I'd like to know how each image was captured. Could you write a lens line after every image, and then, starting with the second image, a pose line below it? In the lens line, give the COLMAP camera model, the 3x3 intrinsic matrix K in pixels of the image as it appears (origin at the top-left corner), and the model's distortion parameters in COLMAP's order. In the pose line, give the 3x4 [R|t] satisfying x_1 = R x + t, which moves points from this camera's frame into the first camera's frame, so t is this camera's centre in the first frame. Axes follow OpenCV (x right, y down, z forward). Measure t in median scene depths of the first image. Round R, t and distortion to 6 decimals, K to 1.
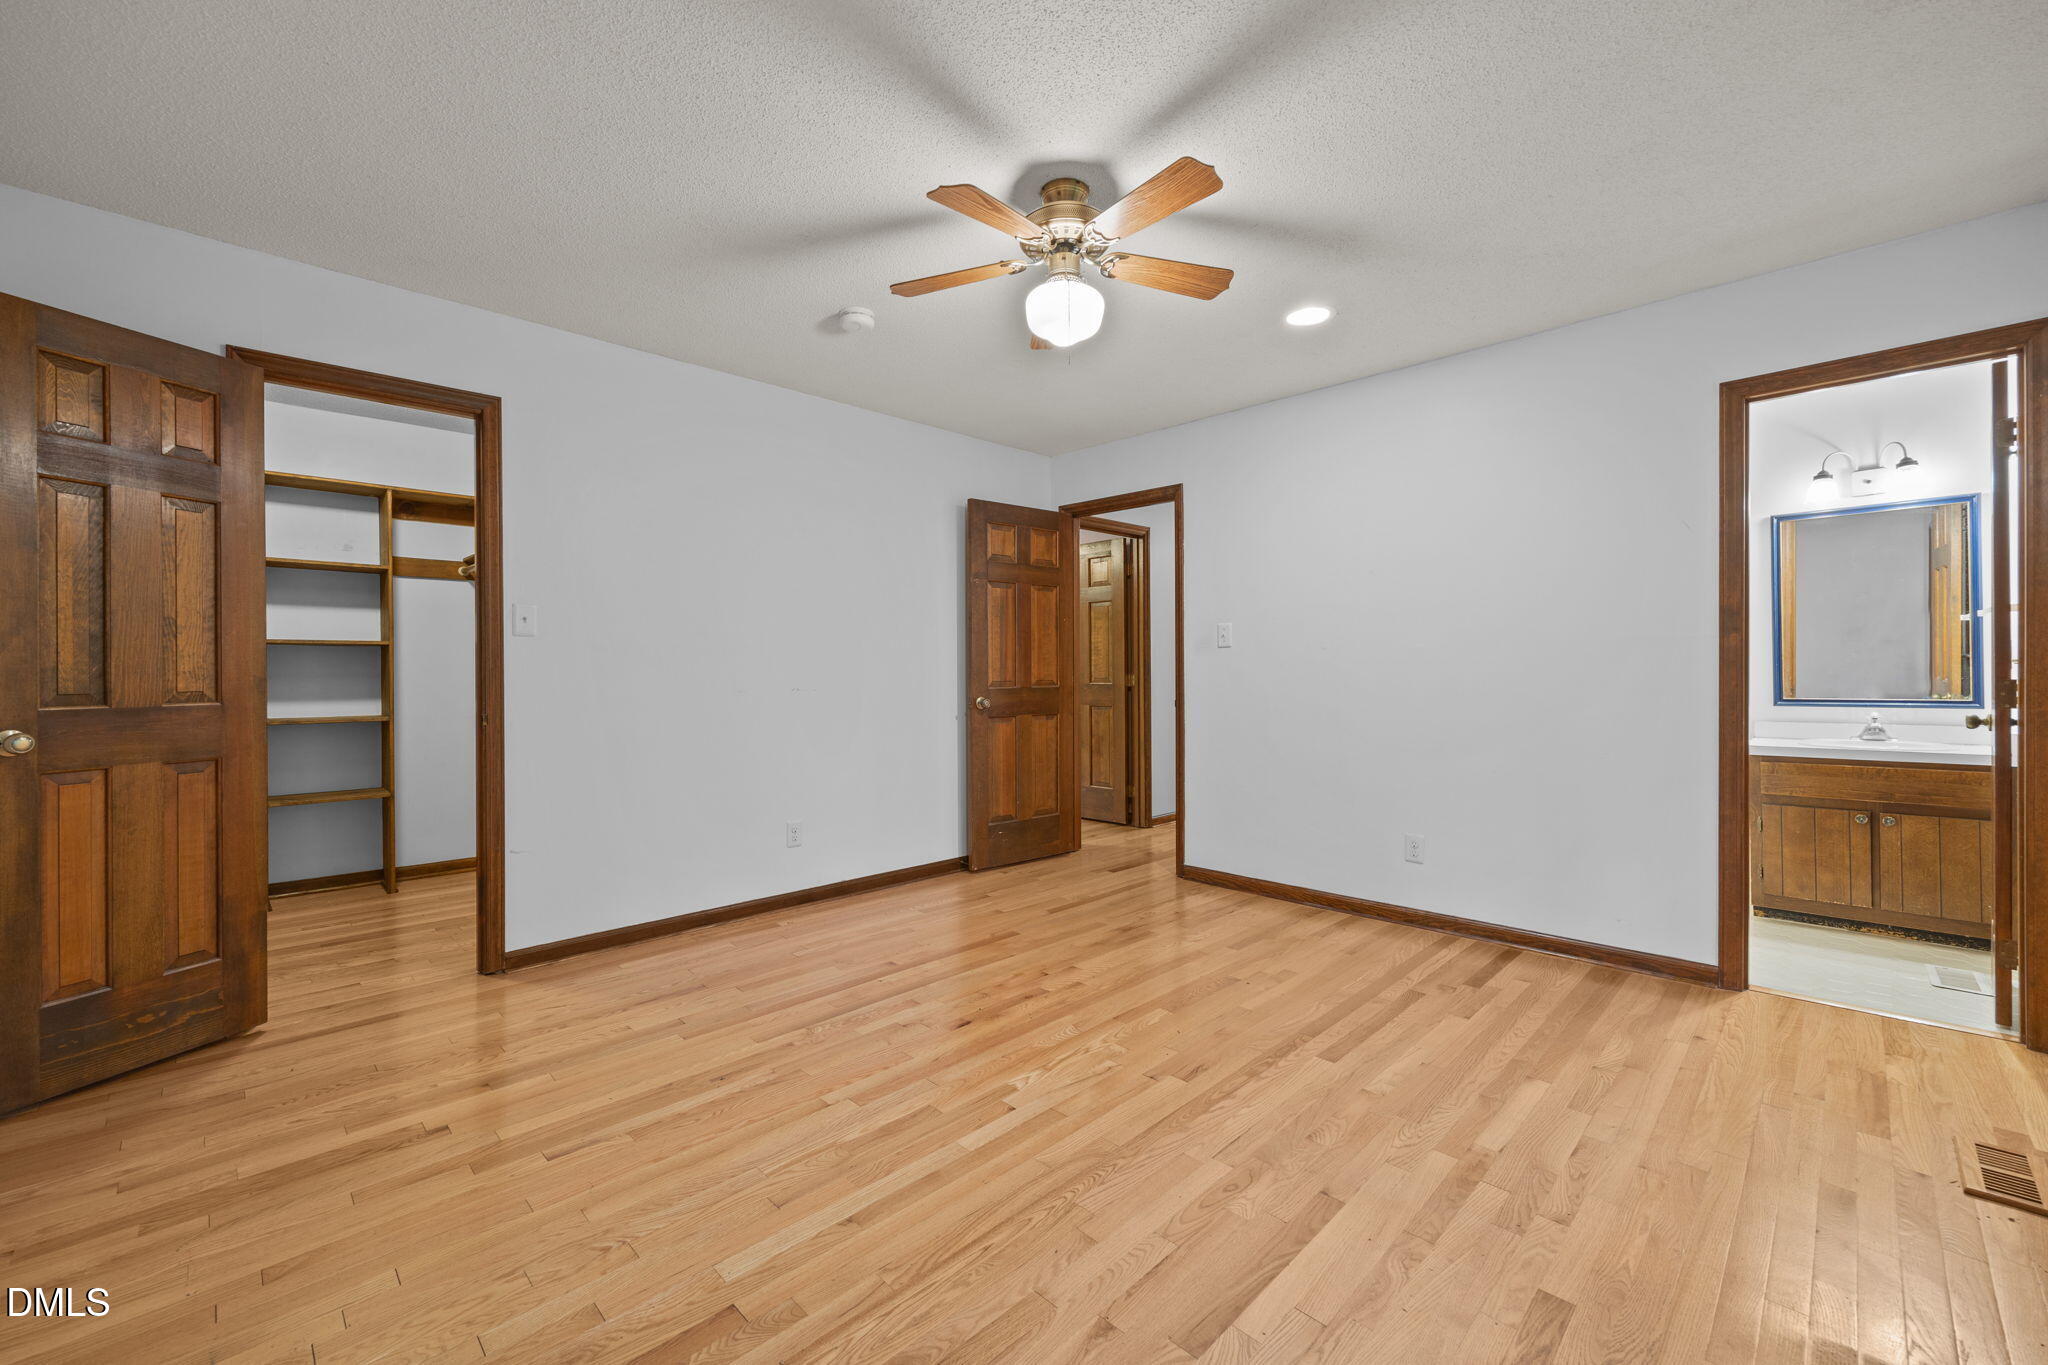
lens RADIAL K [[819.3, 0, 1014.1], [0, 819.3, 676.5], [0, 0, 1]] dist [-0.002574, -0.000222]
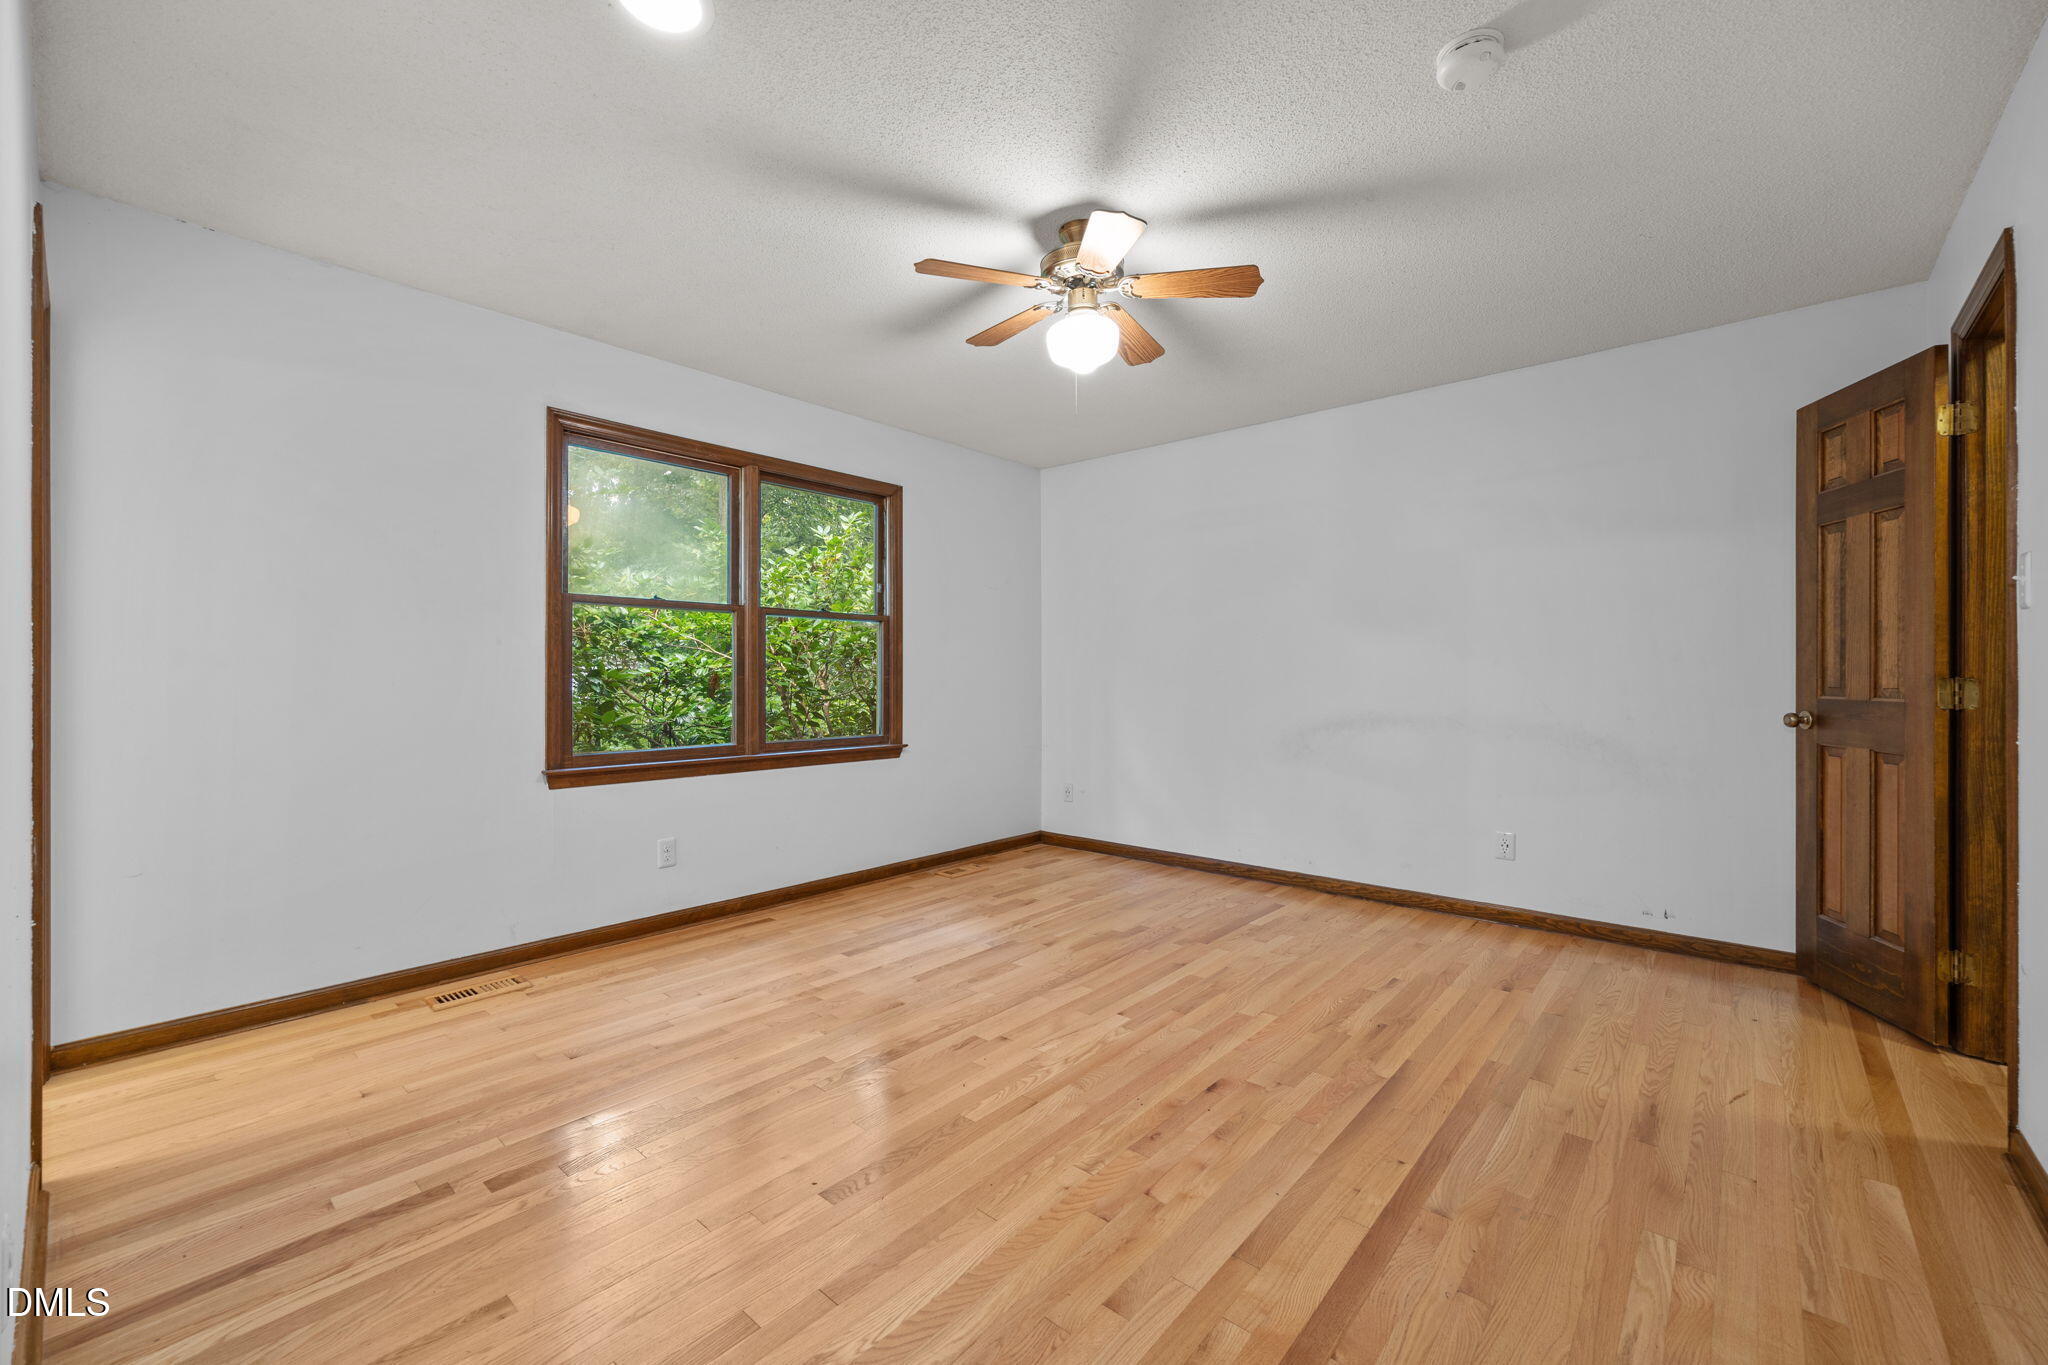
lens RADIAL K [[819.3, 0, 1014.1], [0, 819.3, 676.5], [0, 0, 1]] dist [-0.002574, -0.000222]
pose [[-0.997654, 0.000708, -0.068447, 0.196050], [-0.000132, 0.999925, 0.012266, -0.012553], [0.068451, 0.012246, -0.997579, 1.773061]]
